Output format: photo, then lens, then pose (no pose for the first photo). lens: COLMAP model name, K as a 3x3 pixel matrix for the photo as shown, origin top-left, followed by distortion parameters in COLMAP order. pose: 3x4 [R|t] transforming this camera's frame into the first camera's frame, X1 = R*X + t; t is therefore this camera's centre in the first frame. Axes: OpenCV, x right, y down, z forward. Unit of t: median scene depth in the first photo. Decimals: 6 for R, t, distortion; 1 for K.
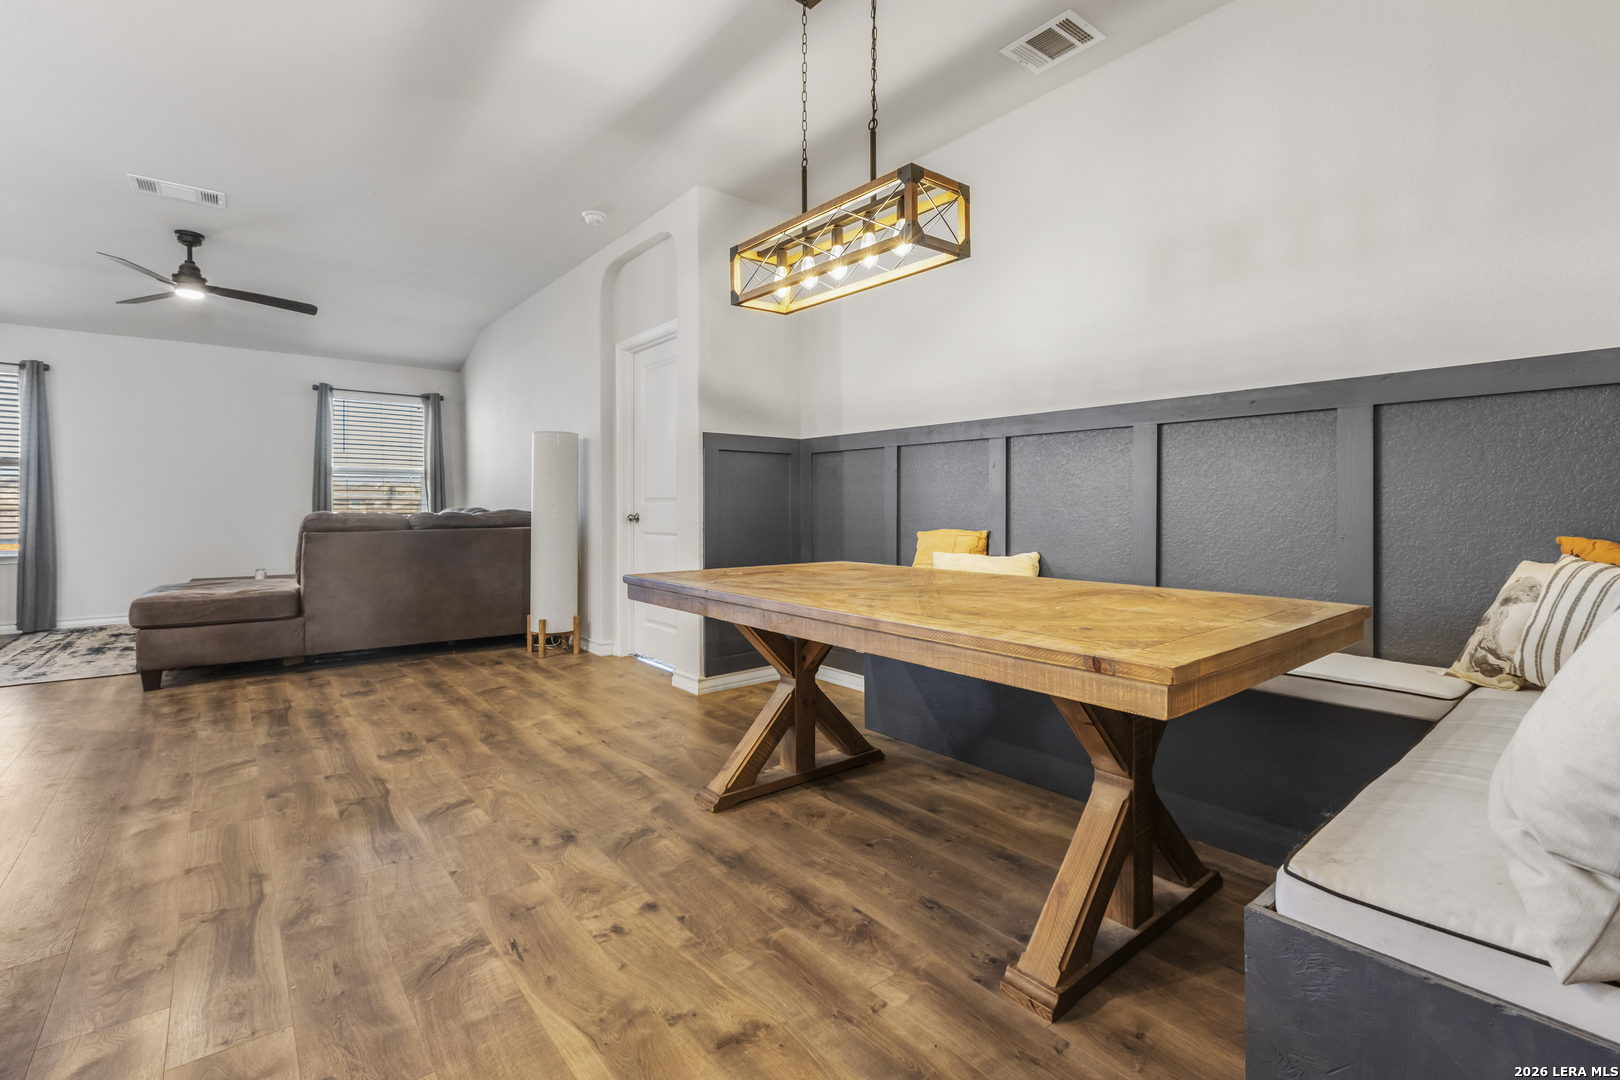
lens RADIAL K [[719.7, 0, 796.8], [0, 719.7, 499.7], [0, 0, 1]] dist [-0.002922, -0.000821]
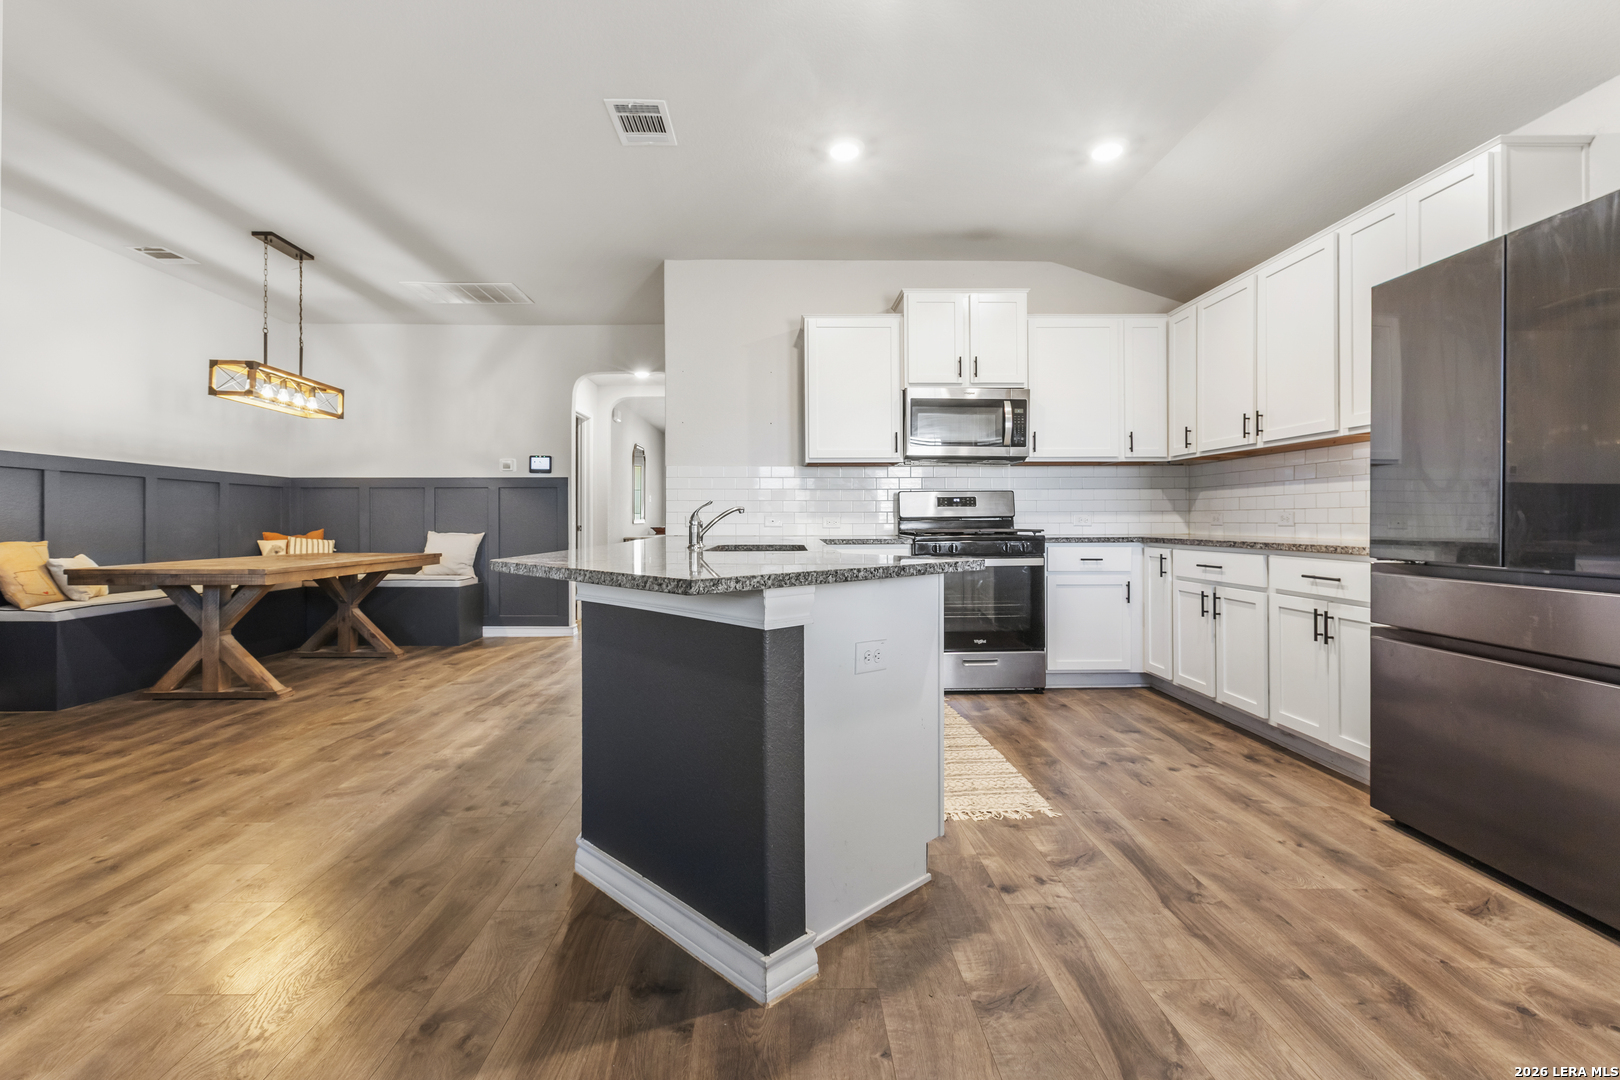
lens RADIAL K [[719.7, 0, 791.9], [0, 719.7, 509.5], [0, 0, 1]] dist [-0.002922, -0.000821]
pose [[-0.789584, 0.014029, 0.613482, -1.096542], [-0.002762, 0.999647, -0.026415, 0.010949], [-0.613636, -0.022551, -0.789267, 0.833031]]
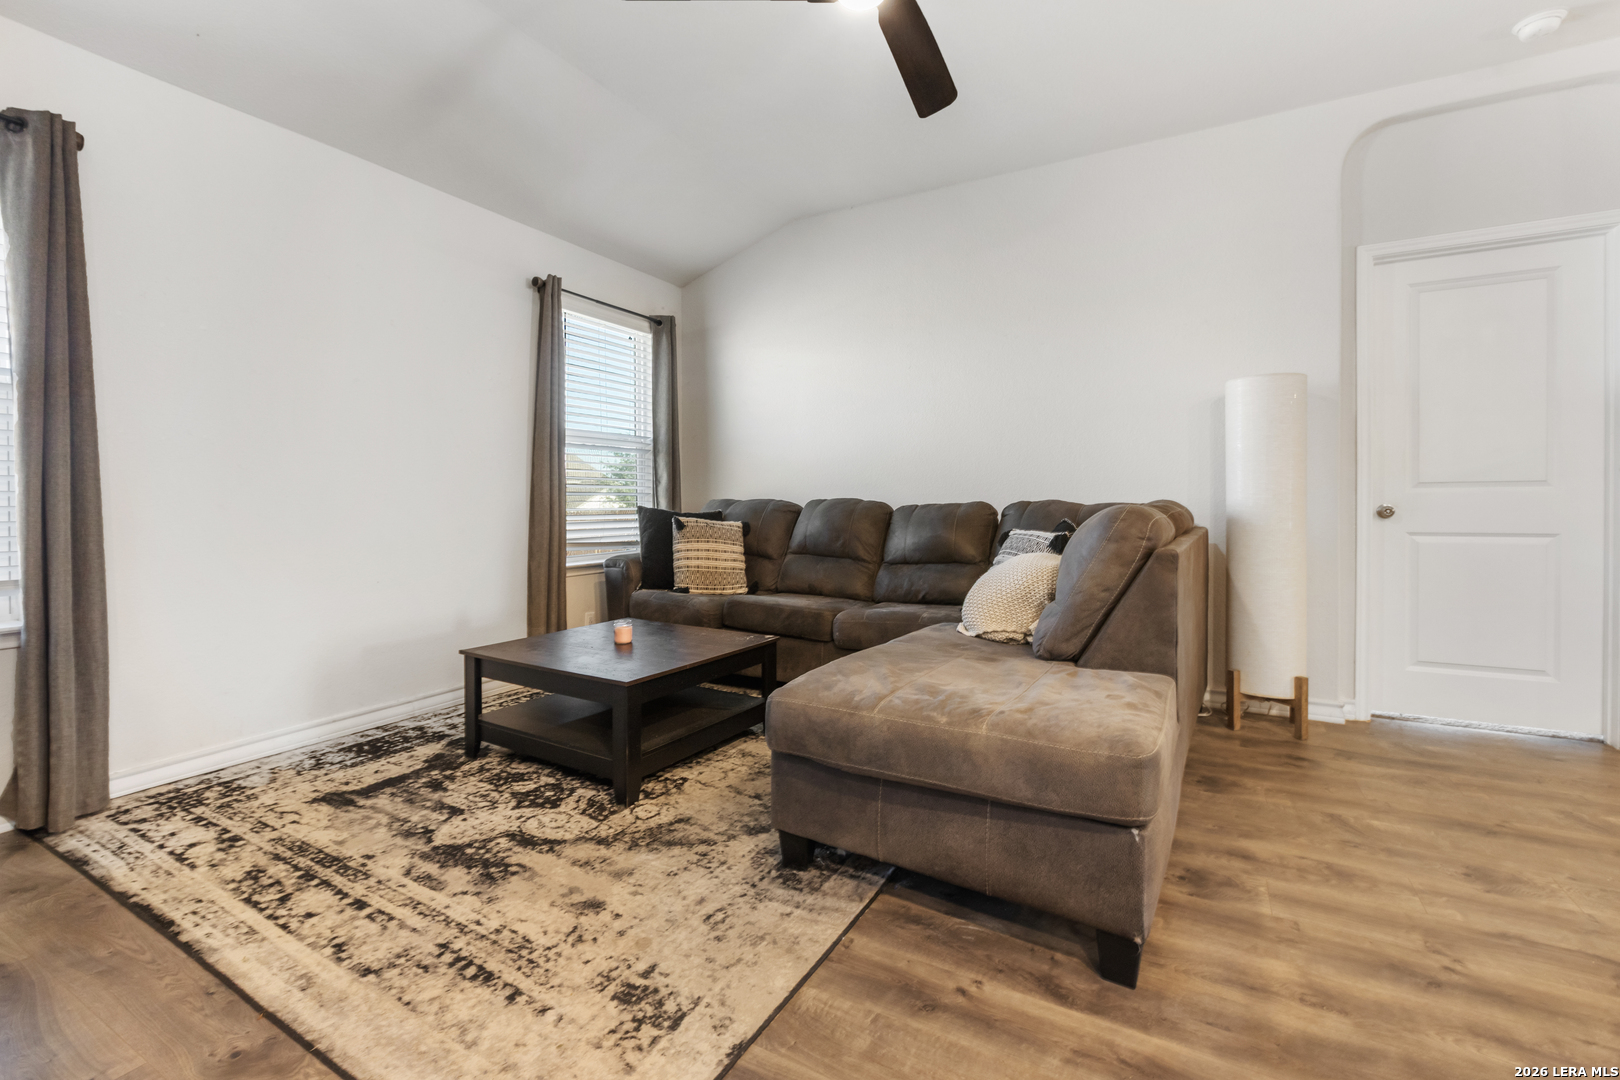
lens RADIAL K [[719.7, 0, 787.1], [0, 719.7, 506.0], [0, 0, 1]] dist [-0.002922, -0.000821]
pose [[0.930894, -0.008779, 0.365185, -1.011725], [0.001399, 0.999790, 0.020467, 0.006344], [-0.365288, -0.018542, 0.930710, 0.604467]]
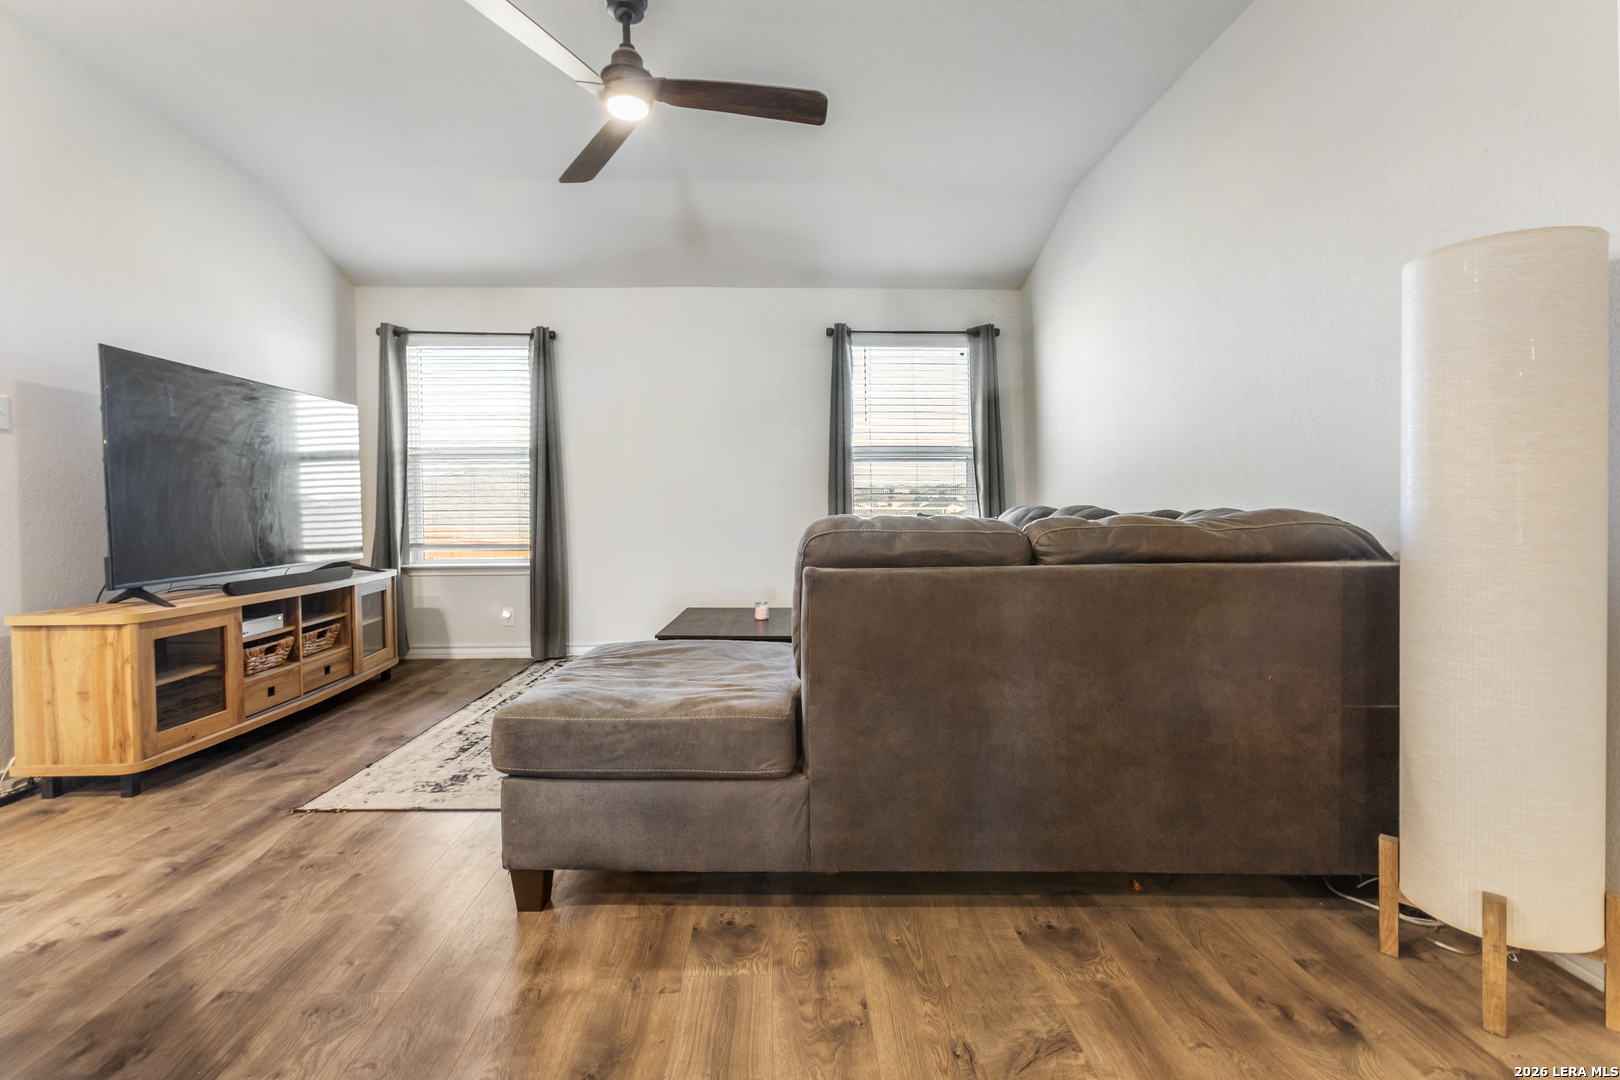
lens RADIAL K [[719.7, 0, 794.1], [0, 719.7, 516.9], [0, 0, 1]] dist [-0.002922, -0.000821]
pose [[0.798584, 0.004813, -0.601864, -0.414304], [0.011882, 0.999647, 0.023759, 0.006470], [0.601766, -0.026125, 0.798245, 0.624927]]
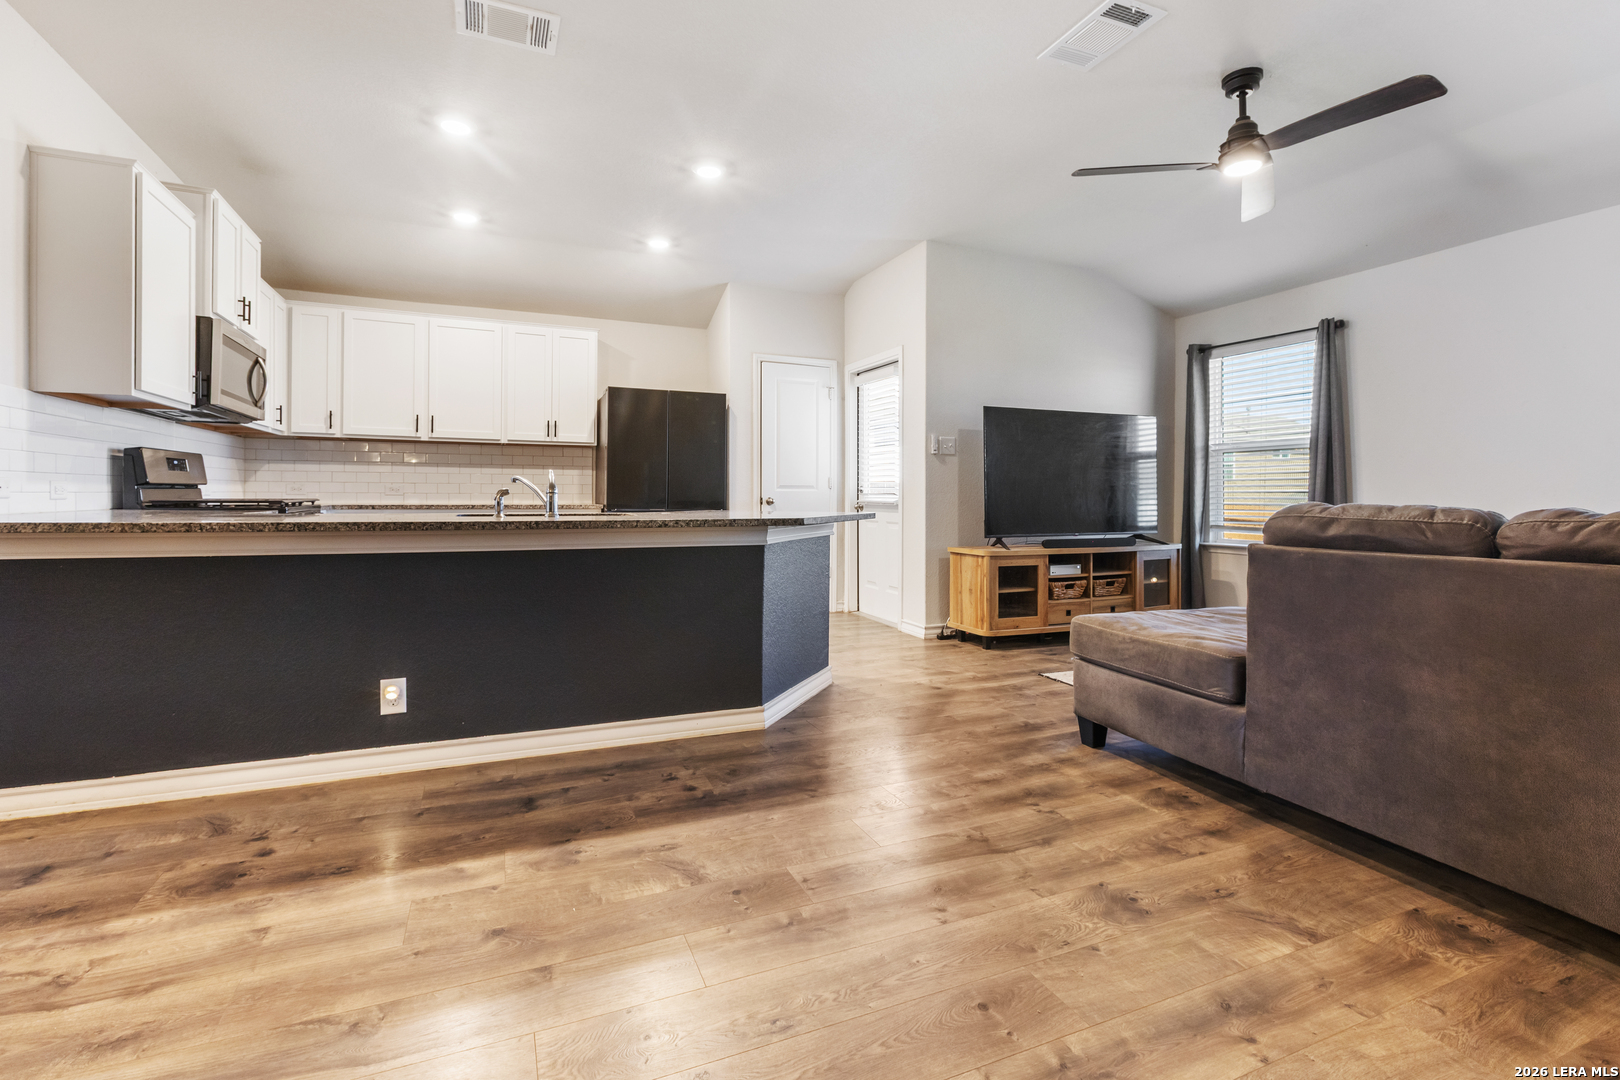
lens RADIAL K [[719.7, 0, 786.7], [0, 719.7, 505.6], [0, 0, 1]] dist [-0.002922, -0.000821]
pose [[-0.282852, 0.013920, -0.959063, -0.097097], [0.008083, 0.999894, 0.012129, 0.008869], [0.959129, -0.004321, -0.282934, 0.768140]]
